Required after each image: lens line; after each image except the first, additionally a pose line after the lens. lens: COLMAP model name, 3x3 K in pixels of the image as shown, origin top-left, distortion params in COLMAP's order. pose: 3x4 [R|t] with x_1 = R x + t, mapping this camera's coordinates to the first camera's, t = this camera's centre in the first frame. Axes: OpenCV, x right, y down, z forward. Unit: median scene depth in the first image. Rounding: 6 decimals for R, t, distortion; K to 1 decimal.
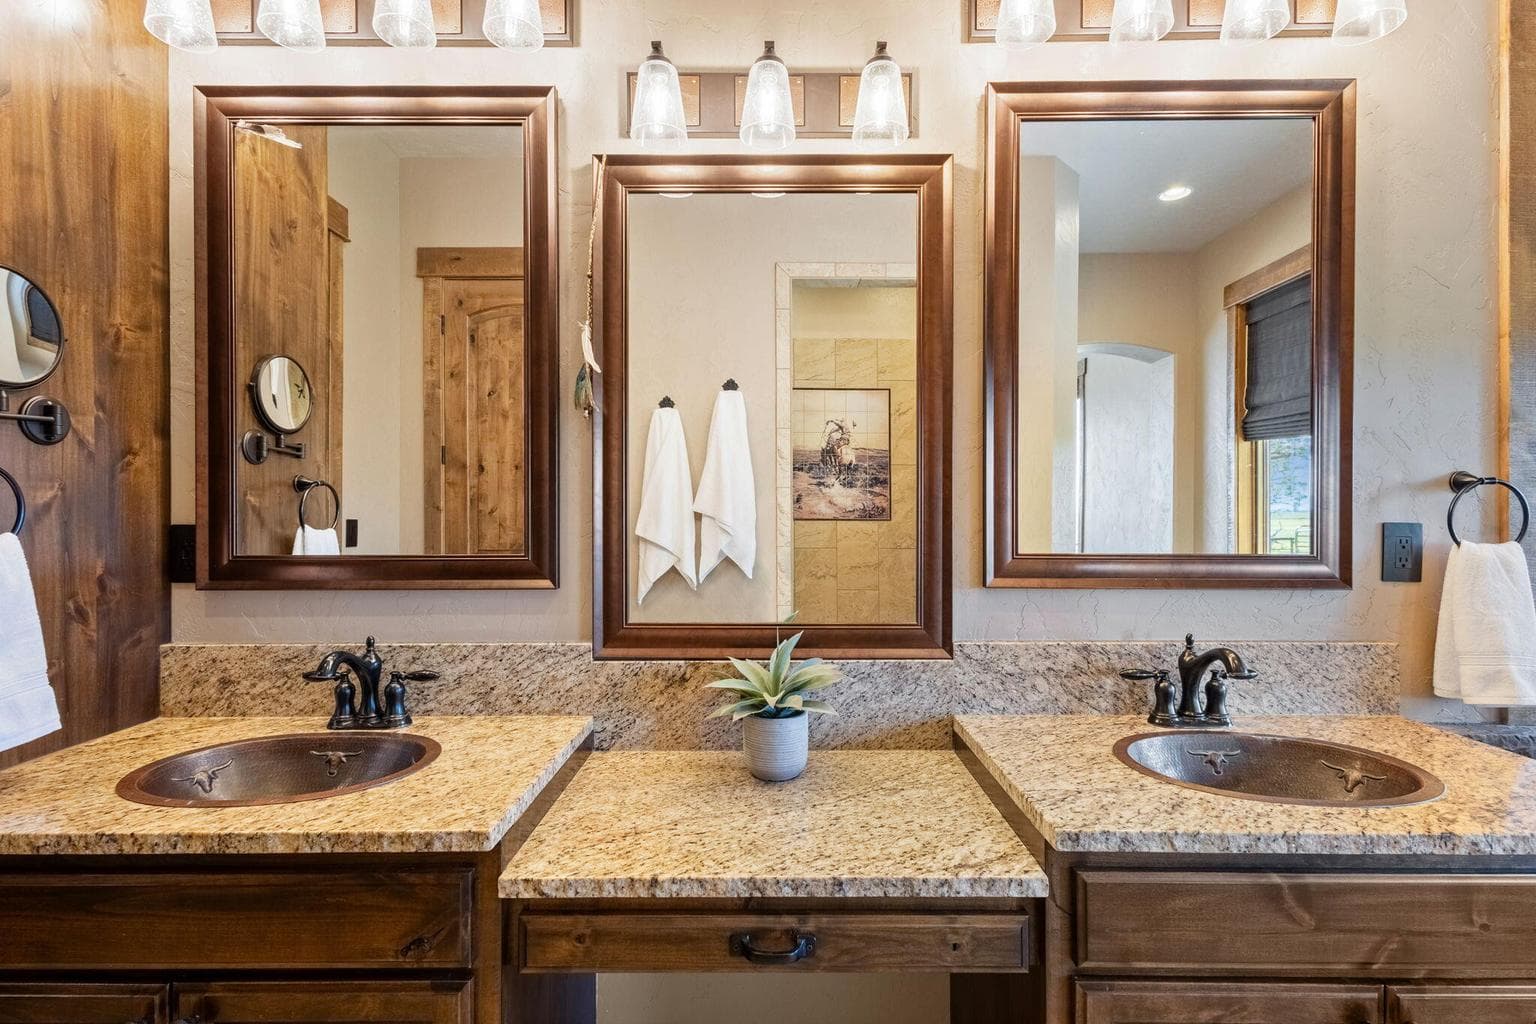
lens RADIAL K [[709.9, 0, 769.3], [0, 709.9, 508.3], [0, 0, 1]] dist [0.002296, 0.000056]
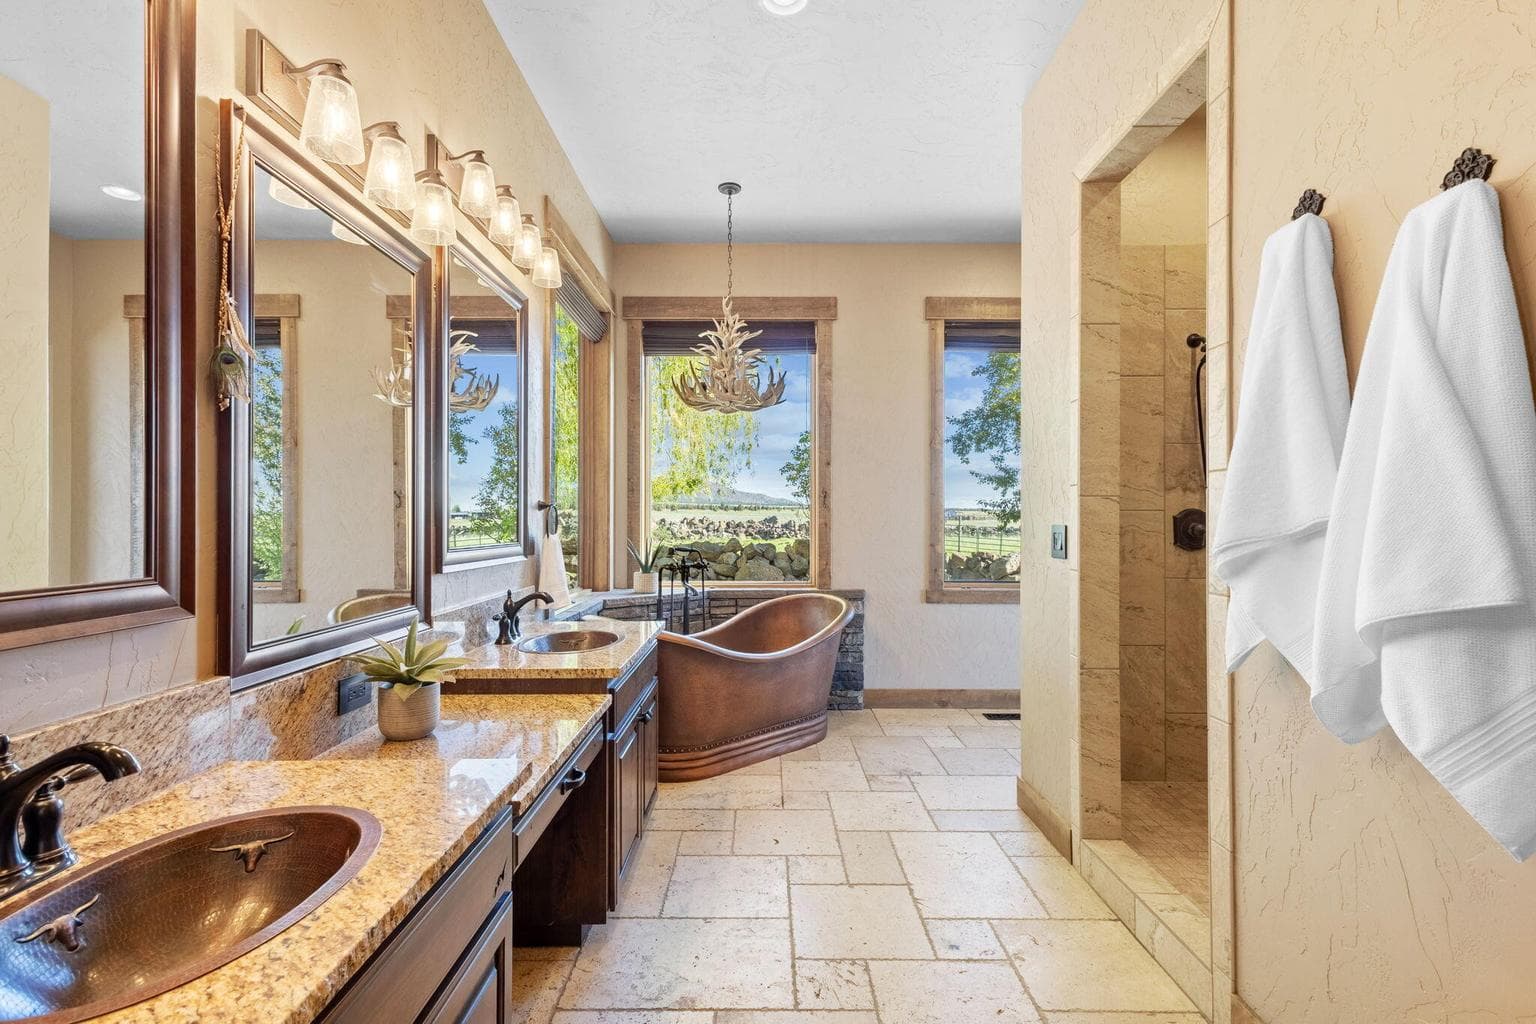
lens RADIAL K [[709.9, 0, 768.0], [0, 709.9, 516.4], [0, 0, 1]] dist [0.002296, 0.000056]
pose [[-0.008497, 0.005004, 0.999951, -1.104768], [0.001670, 0.999986, -0.004990, 0.006060], [-0.999963, 0.001627, -0.008505, 0.366447]]
